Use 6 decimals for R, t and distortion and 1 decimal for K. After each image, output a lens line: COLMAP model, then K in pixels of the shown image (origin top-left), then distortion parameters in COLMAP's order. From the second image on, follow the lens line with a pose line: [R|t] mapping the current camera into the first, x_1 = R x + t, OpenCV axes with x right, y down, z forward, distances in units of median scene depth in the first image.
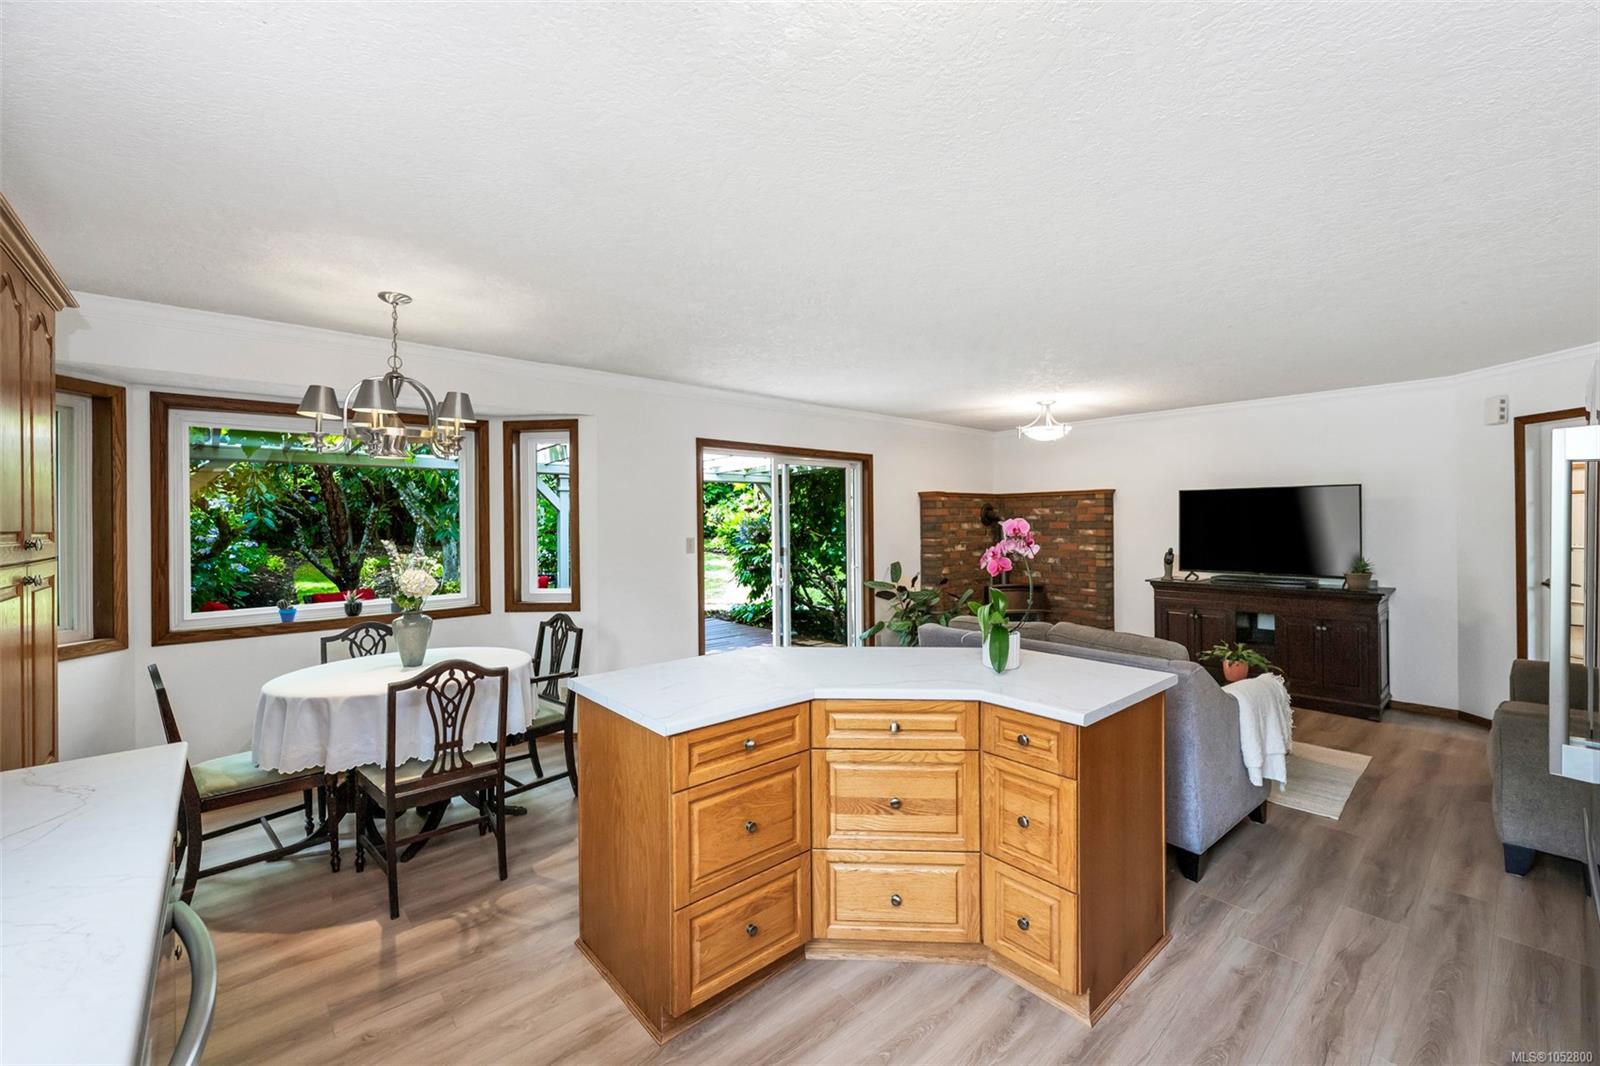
lens RADIAL K [[650.5, 0, 796.3], [0, 650.5, 532.0], [0, 0, 1]] dist [0.001213, -0.000050]
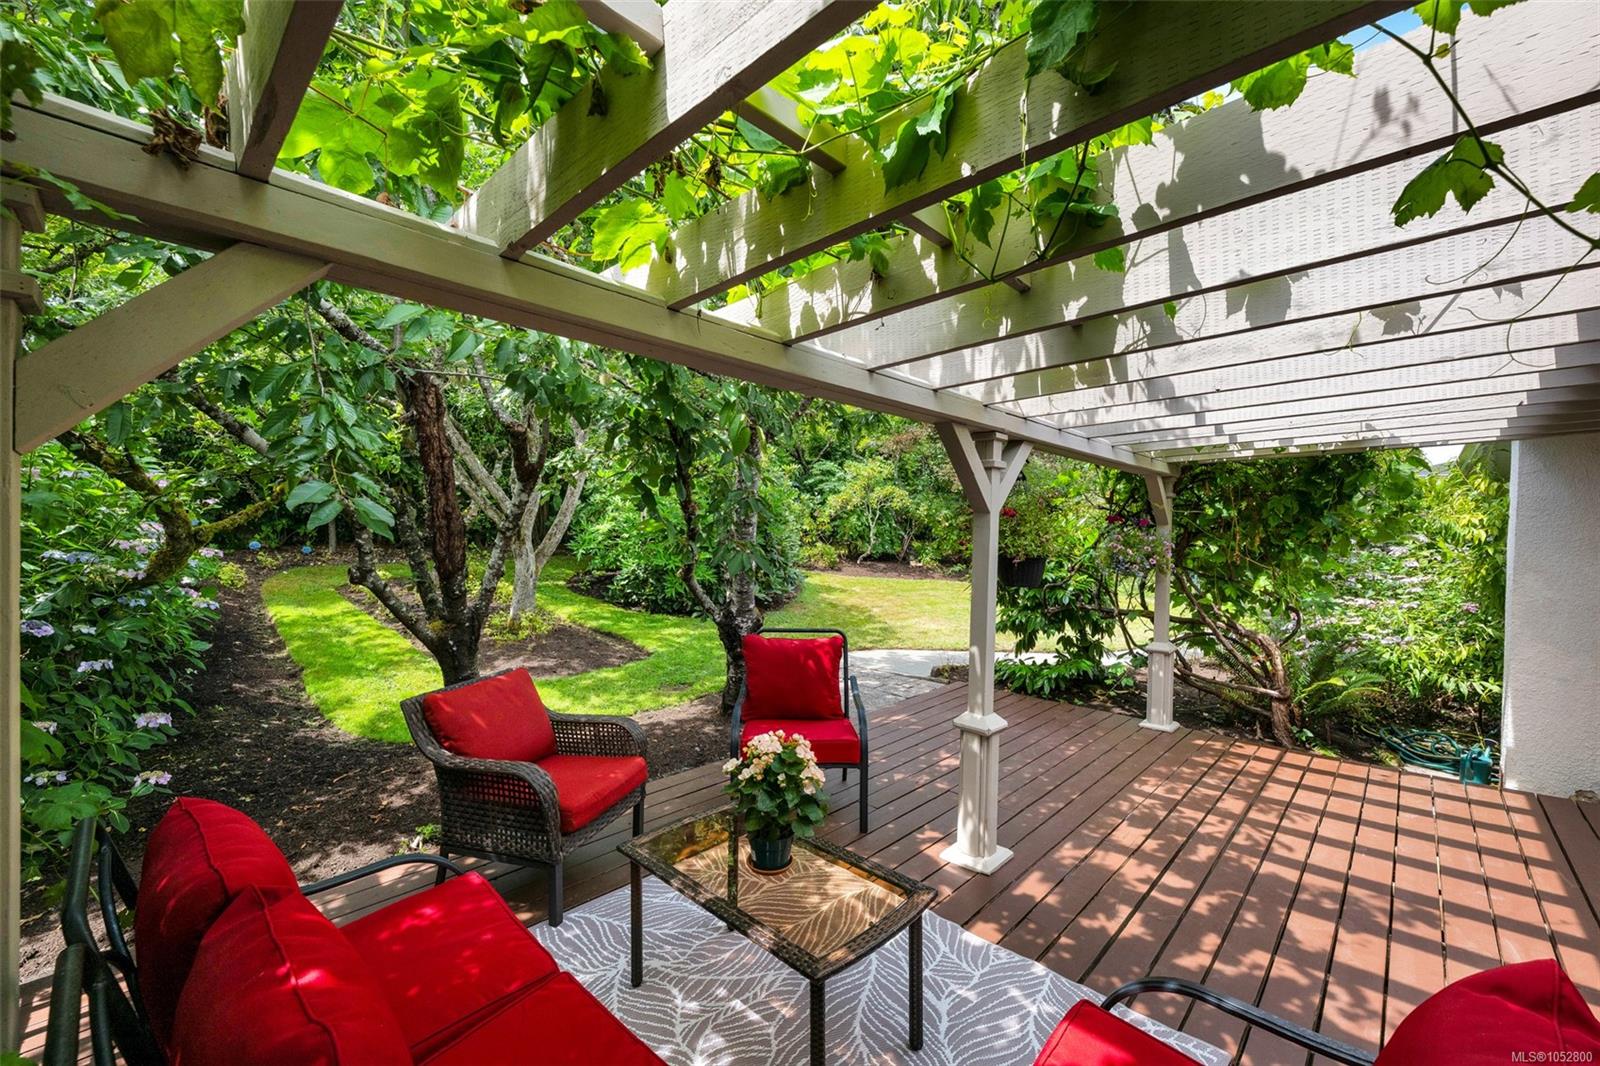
lens RADIAL K [[650.5, 0, 802.4], [0, 650.5, 532.5], [0, 0, 1]] dist [0.001213, -0.000050]
pose [[0.996084, 0.006969, 0.088142, -0.614092], [-0.007870, 0.999920, 0.009878, -0.009781], [-0.088066, -0.010533, 0.996059, 0.642058]]
